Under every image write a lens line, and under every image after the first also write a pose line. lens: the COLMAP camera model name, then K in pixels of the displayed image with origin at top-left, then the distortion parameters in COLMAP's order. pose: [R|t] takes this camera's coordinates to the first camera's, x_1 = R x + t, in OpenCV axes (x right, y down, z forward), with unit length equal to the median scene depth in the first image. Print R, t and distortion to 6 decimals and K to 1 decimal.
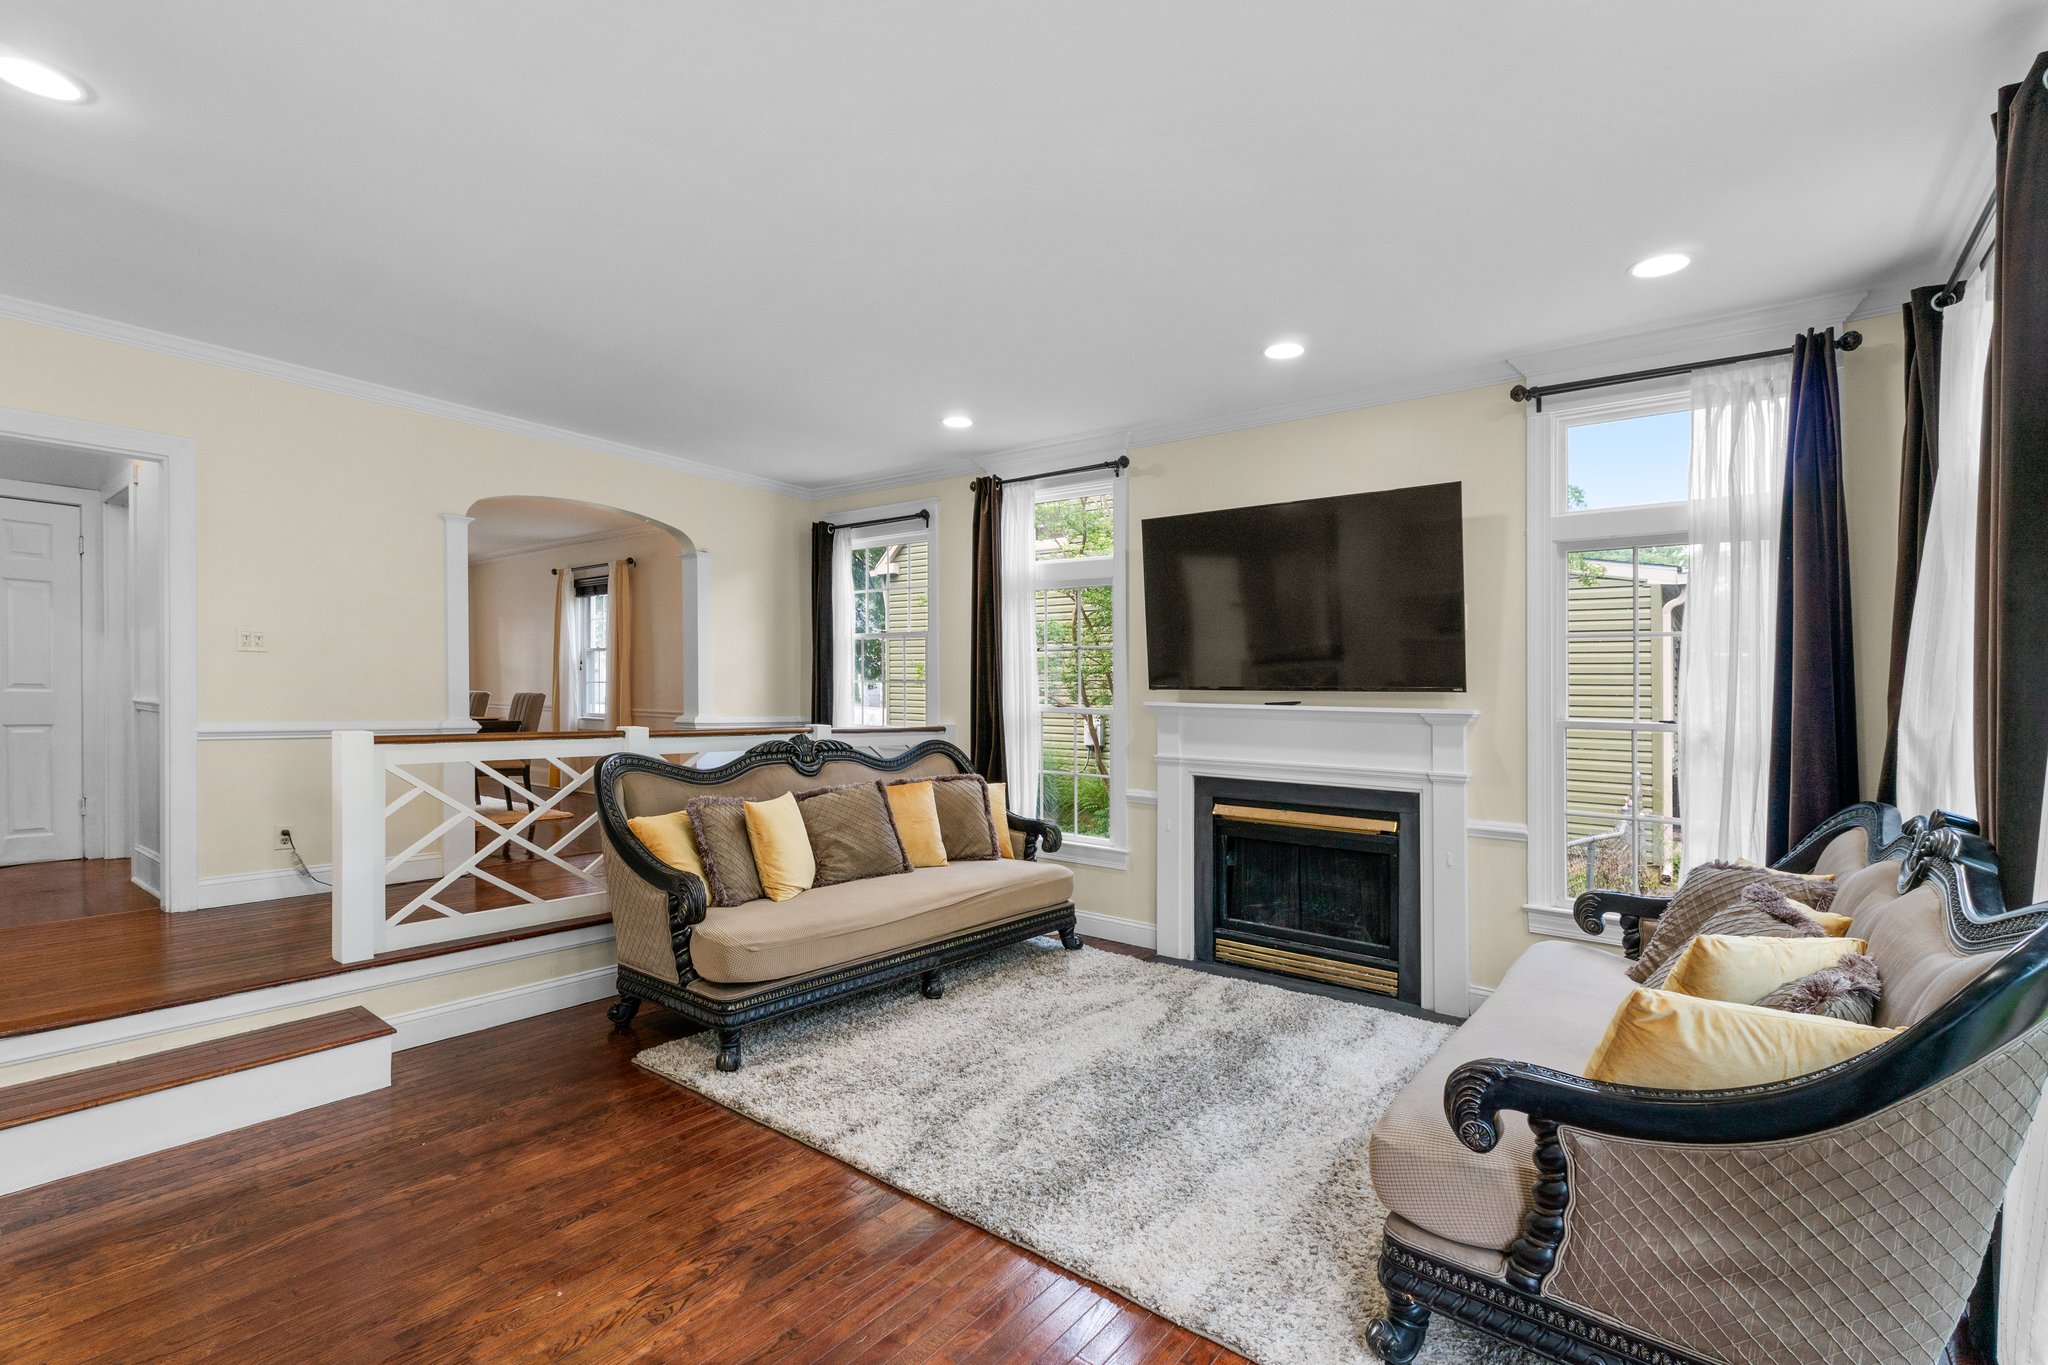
lens RADIAL K [[944.6, 0, 1013.9], [0, 944.6, 696.0], [0, 0, 1]] dist [0.002203, 0.000298]
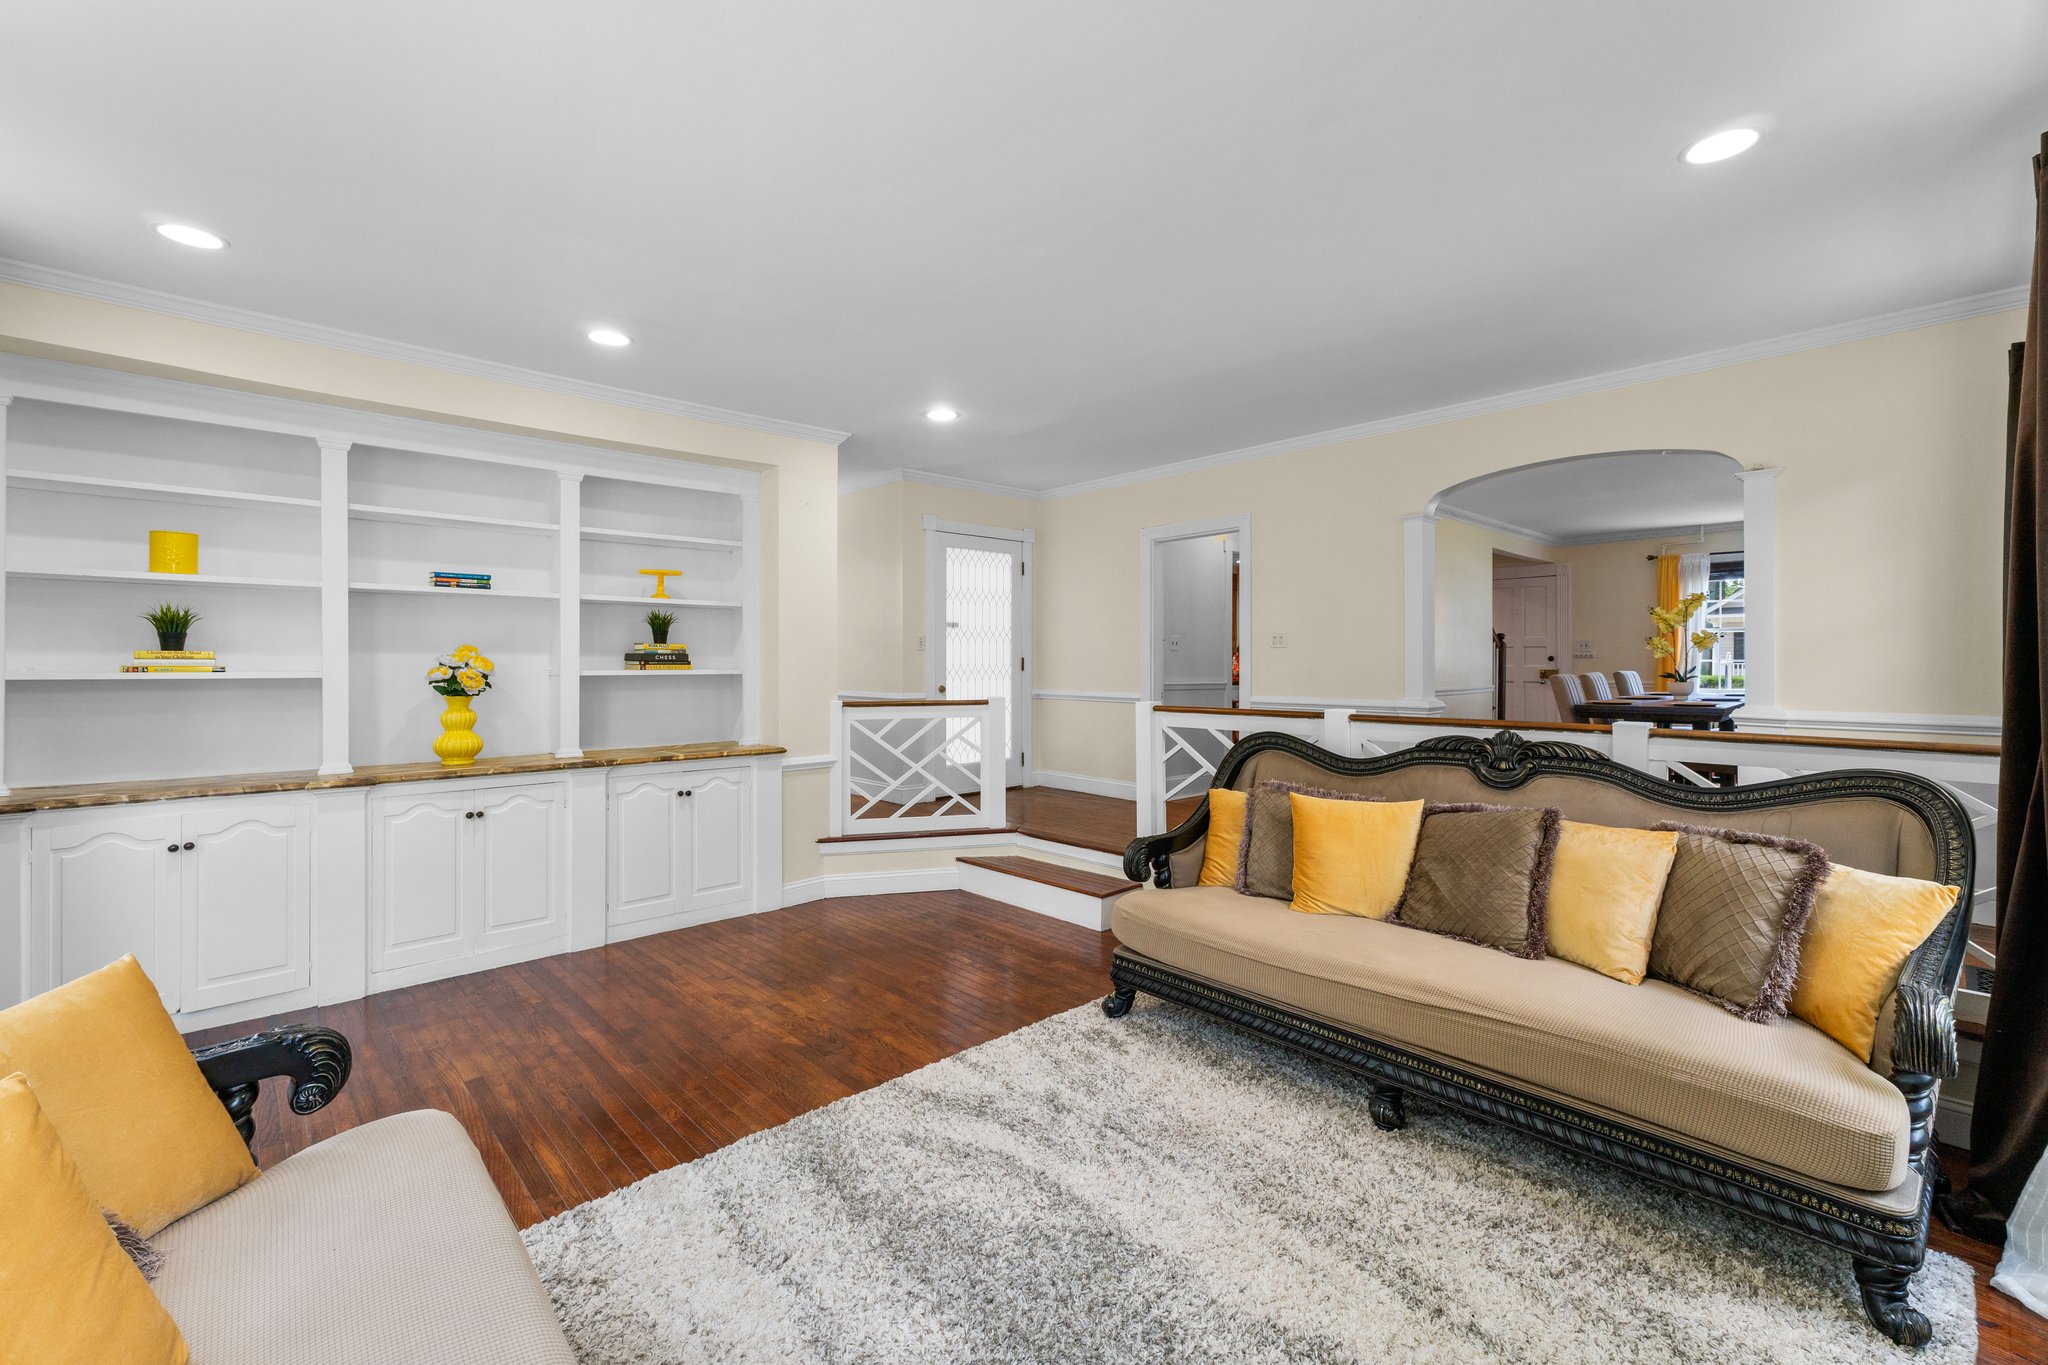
lens RADIAL K [[867.1, 0, 1015.3], [0, 867.1, 677.1], [0, 0, 1]] dist [0.002062, 0.000426]
pose [[-0.177521, -0.003522, -0.984111, 0.549018], [-0.005112, 0.999983, -0.002657, 0.003085], [0.984104, 0.004559, -0.177536, 0.814816]]
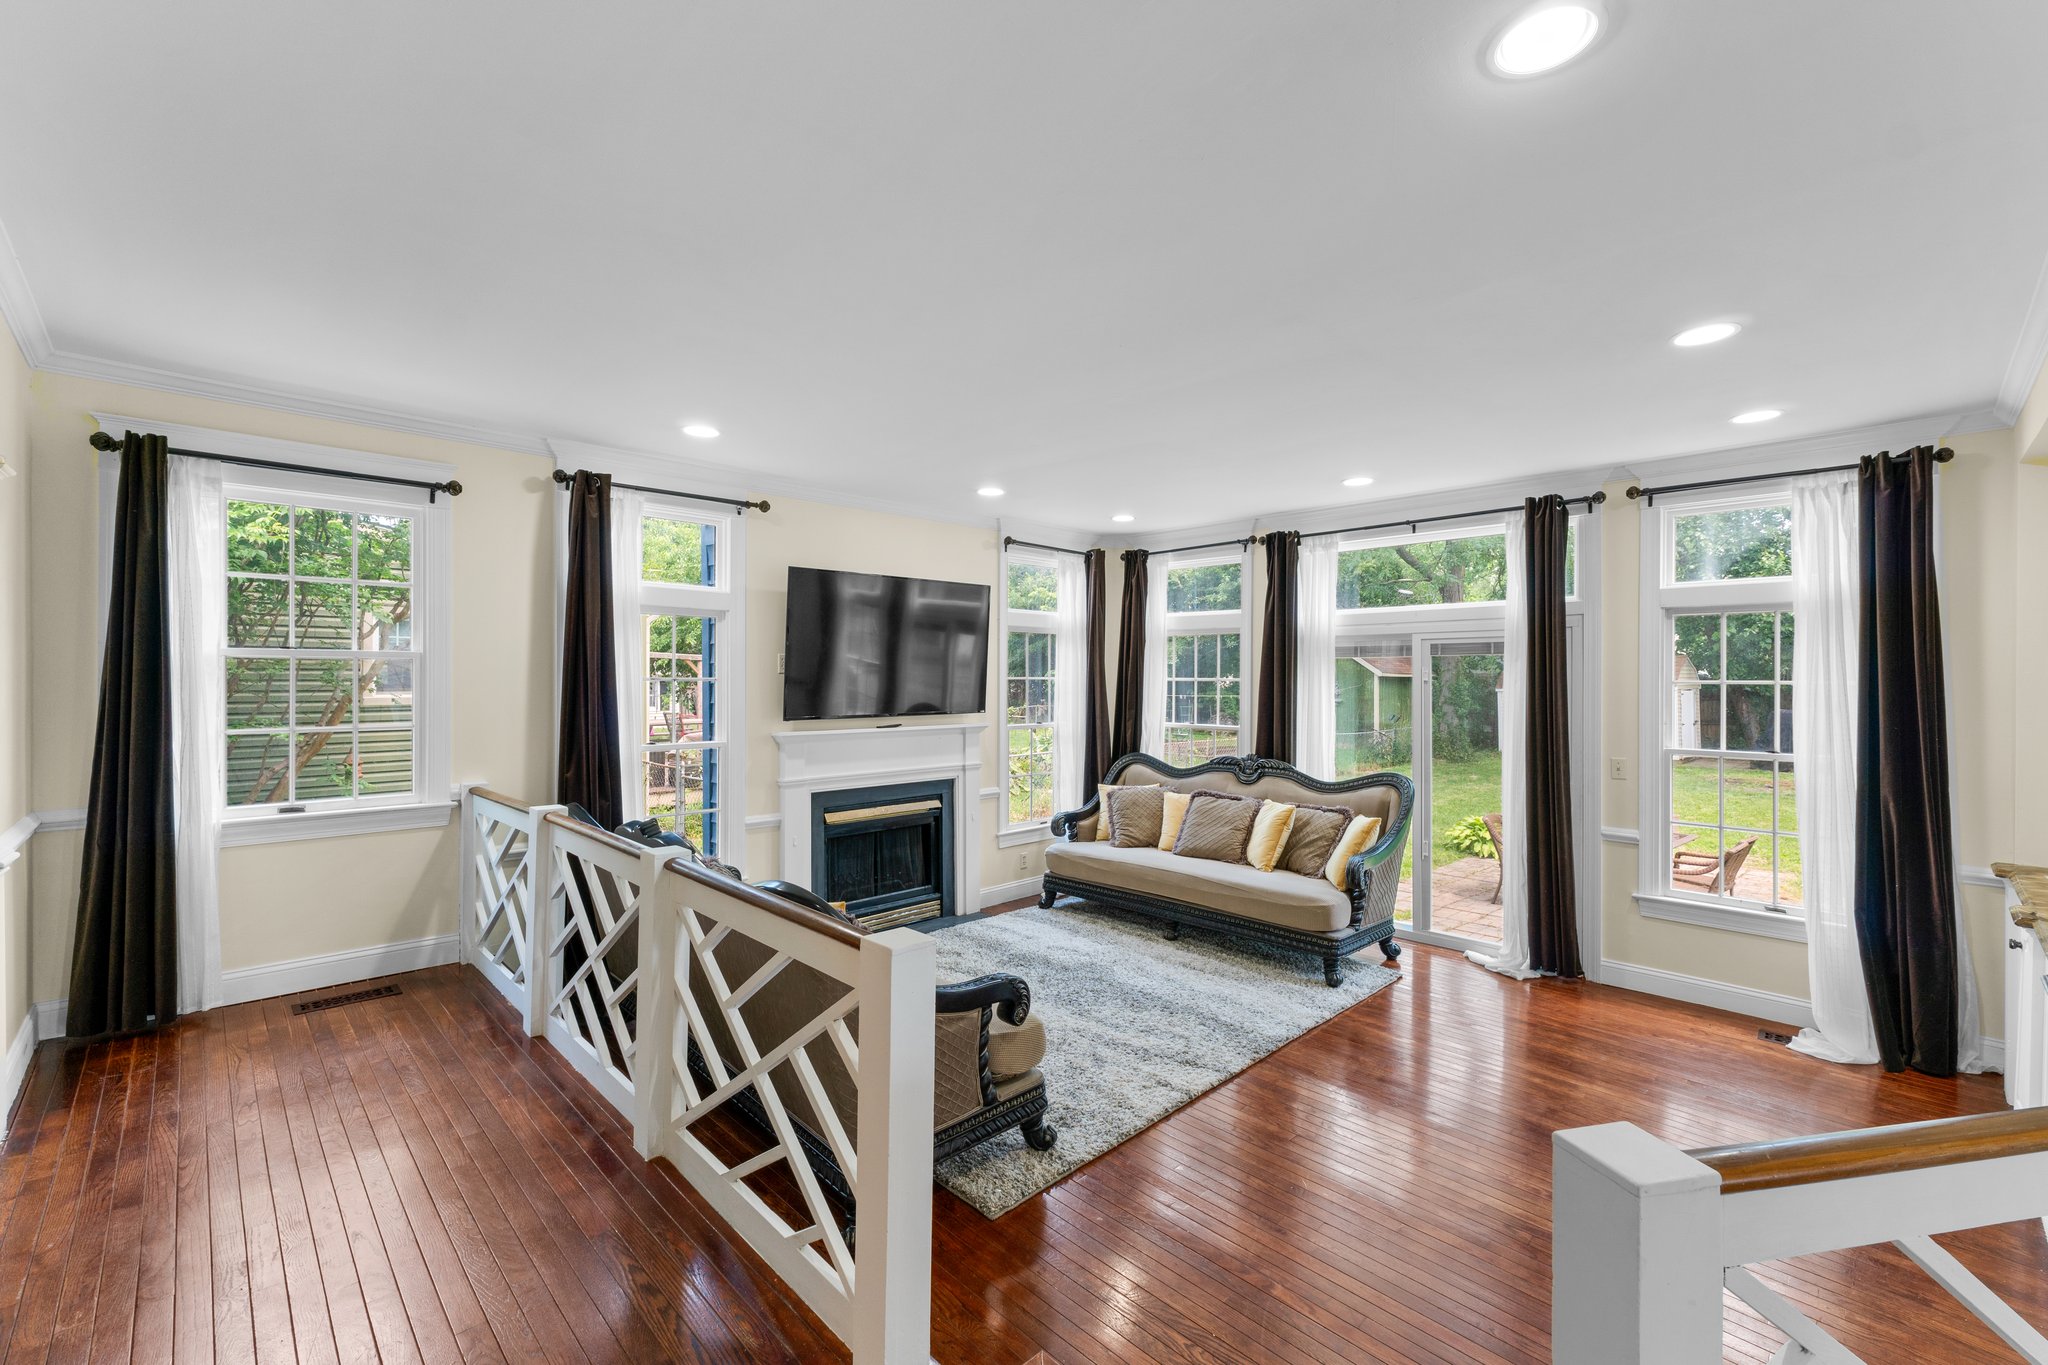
lens RADIAL K [[836.9, 0, 1021.5], [0, 836.9, 664.7], [0, 0, 1]] dist [0.000983, 0.000006]
pose [[0.132769, -0.003496, 0.991141, -0.909748], [-0.003124, 0.999987, 0.003946, -0.089562], [-0.991142, -0.003621, 0.132757, 0.702401]]
